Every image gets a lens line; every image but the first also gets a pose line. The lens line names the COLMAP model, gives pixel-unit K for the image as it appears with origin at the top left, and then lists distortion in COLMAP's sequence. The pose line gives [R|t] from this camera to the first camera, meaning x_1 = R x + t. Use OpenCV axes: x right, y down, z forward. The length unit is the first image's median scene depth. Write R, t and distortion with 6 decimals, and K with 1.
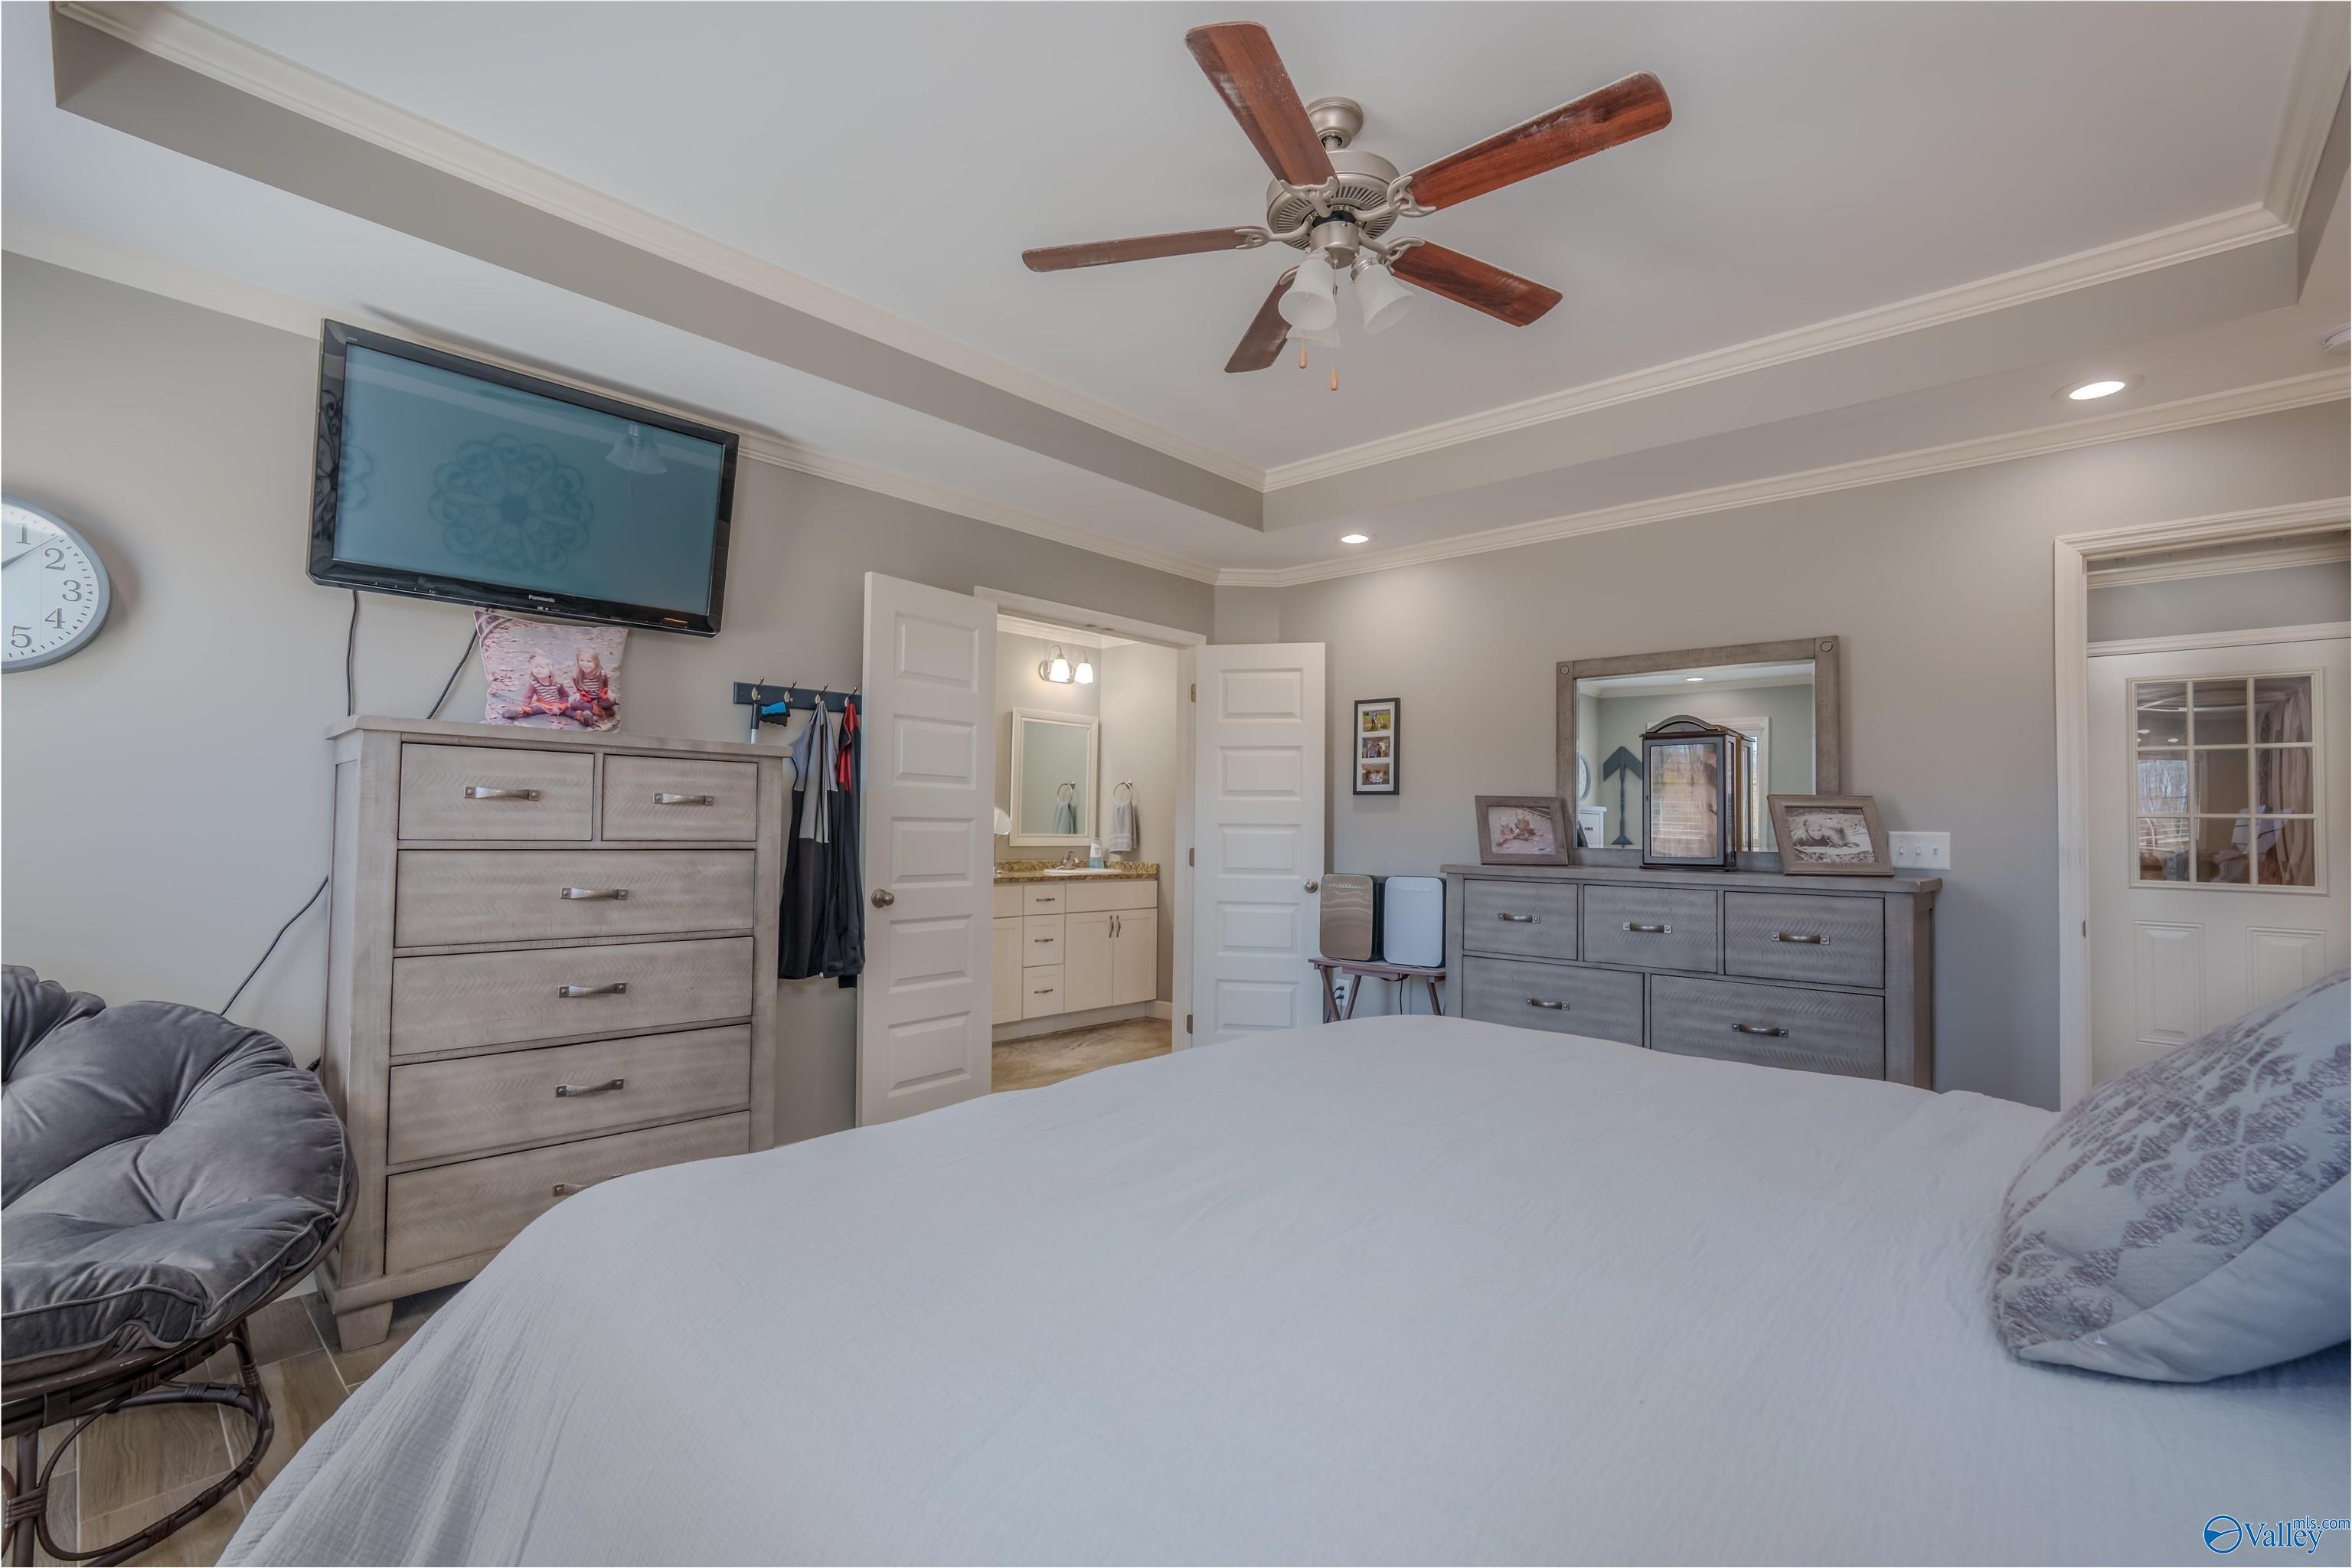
lens RADIAL K [[1039.2, 0, 1176.0], [0, 1039.2, 784.0], [0, 0, 1]] dist [-0.052678, 0.023911]
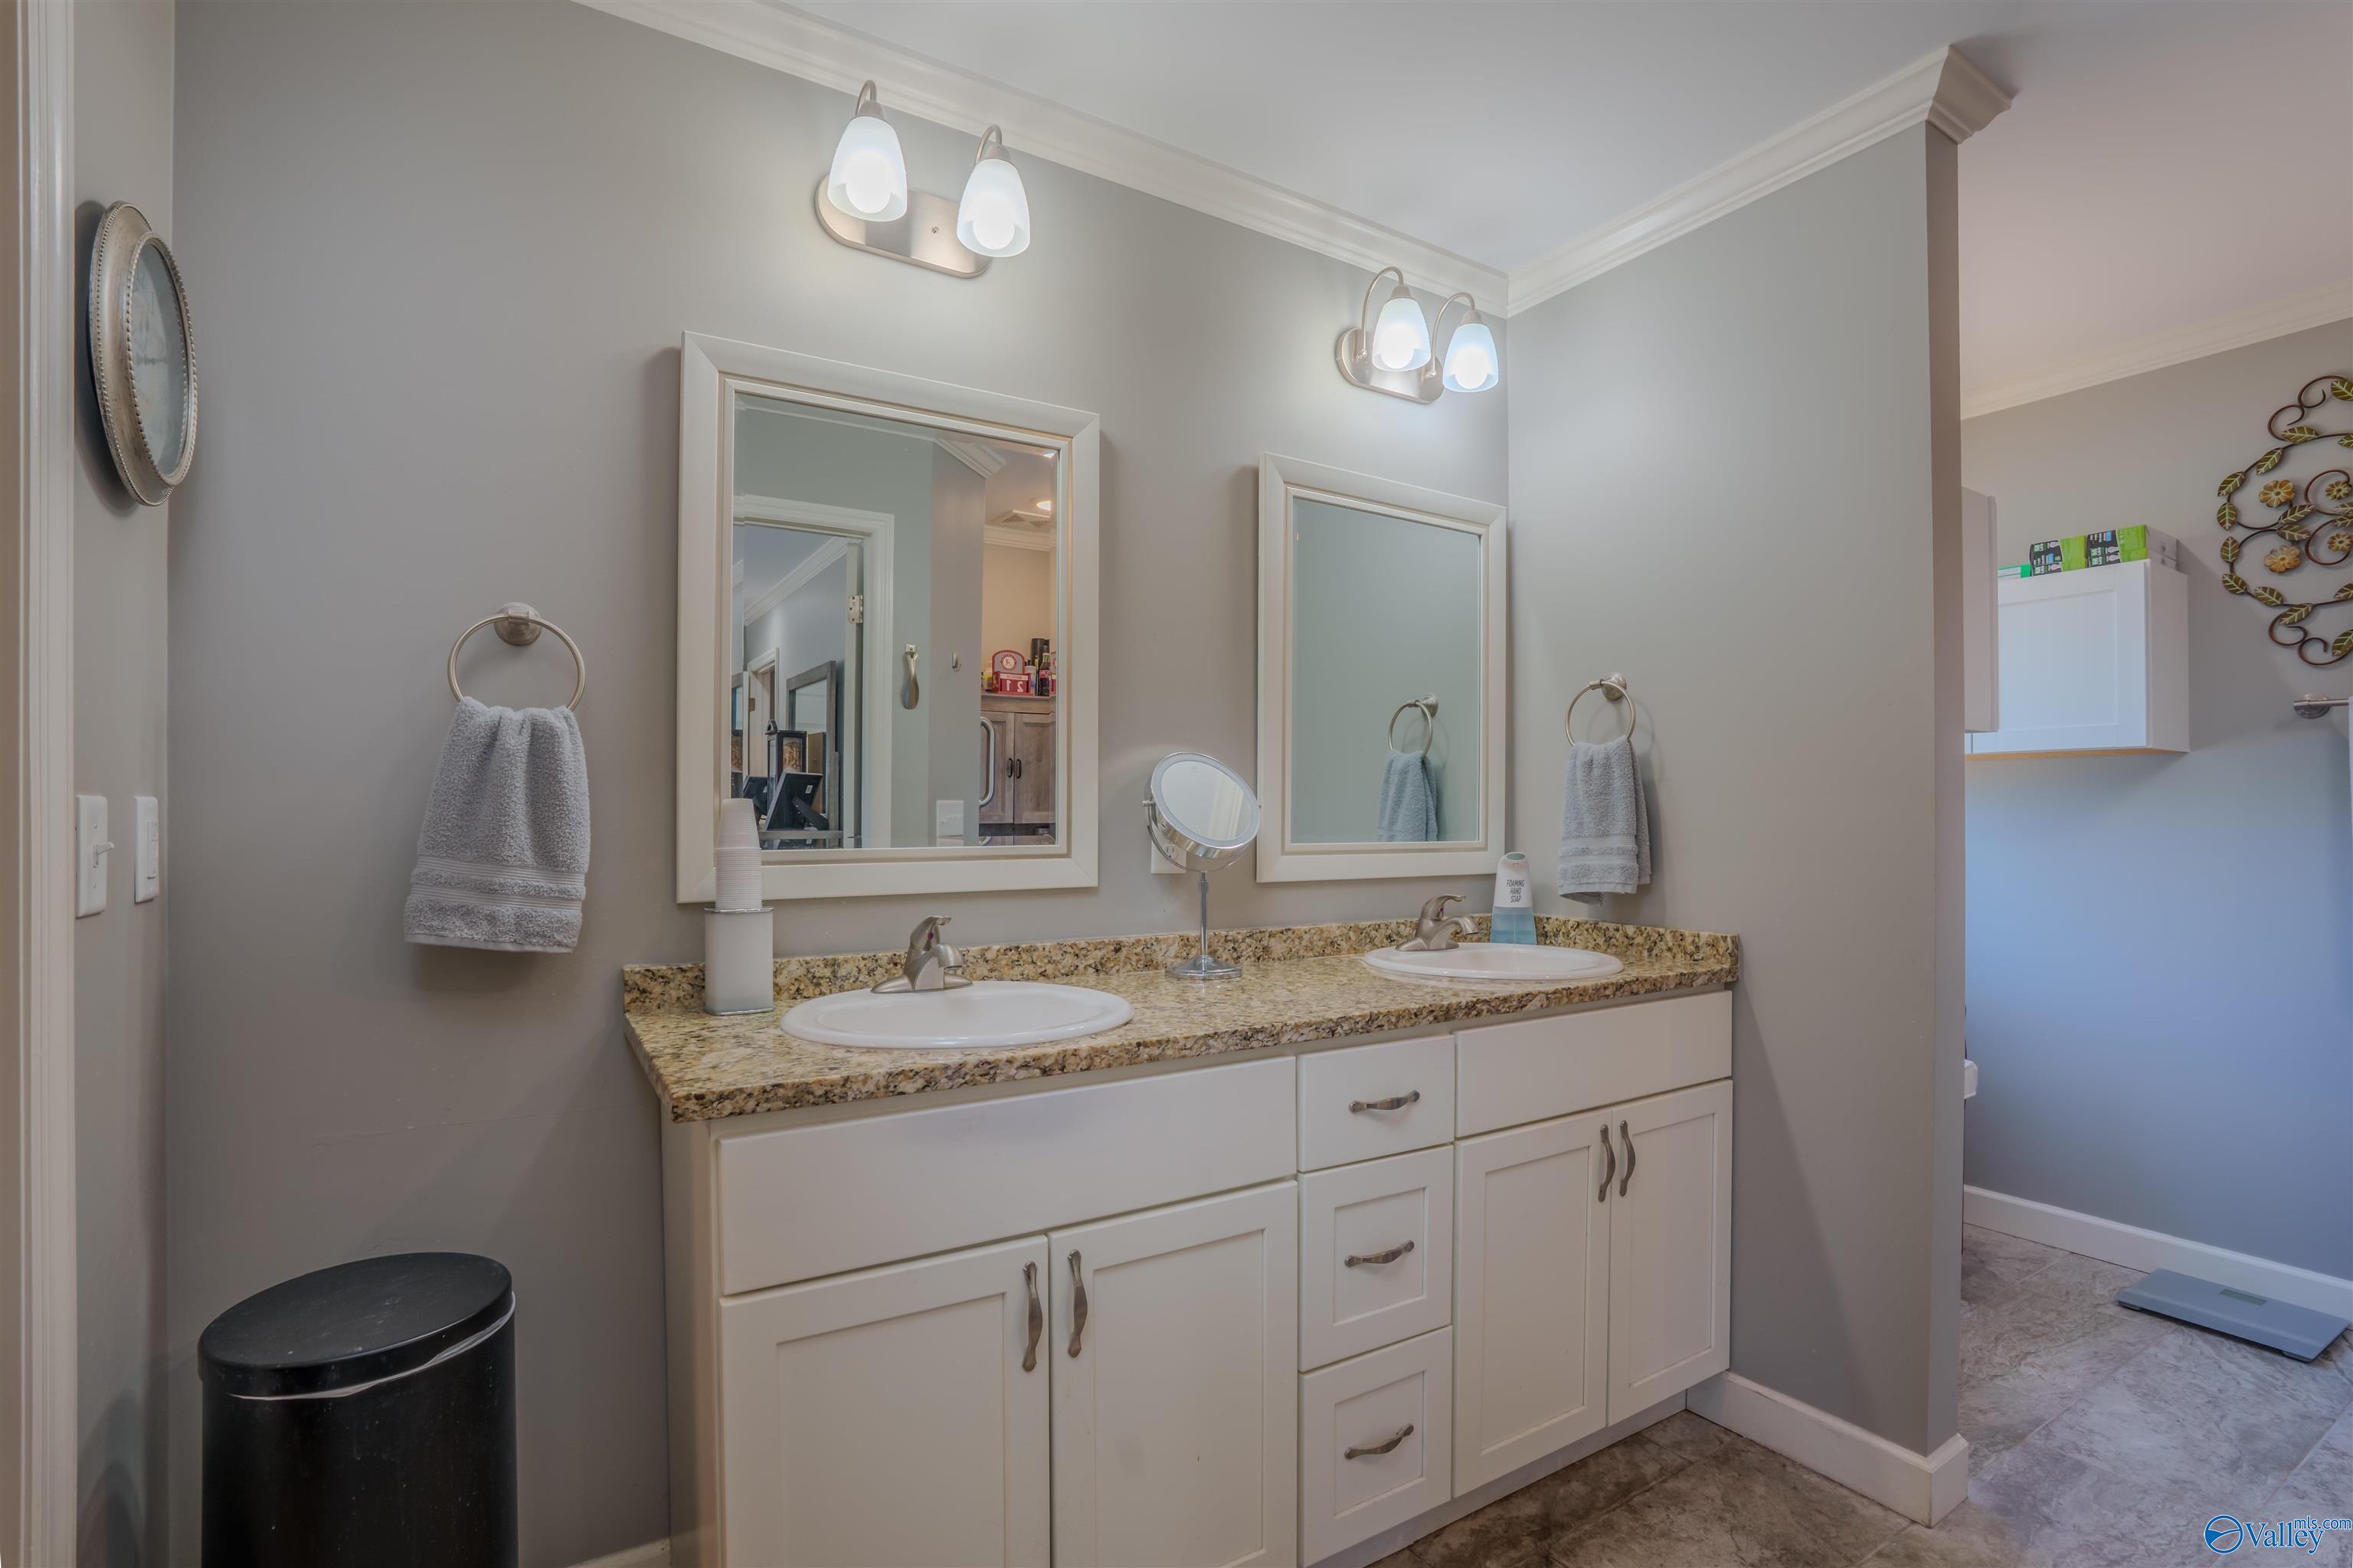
lens RADIAL K [[1039.7, 0, 1176.5], [0, 1039.7, 784.0], [0, 0, 1]] dist [-0.052678, 0.023911]
pose [[0.963016, -0.015674, -0.268988, -0.093208], [0.018138, 0.999813, 0.006676, 0.025903], [0.268833, -0.011308, 0.963120, 0.655361]]
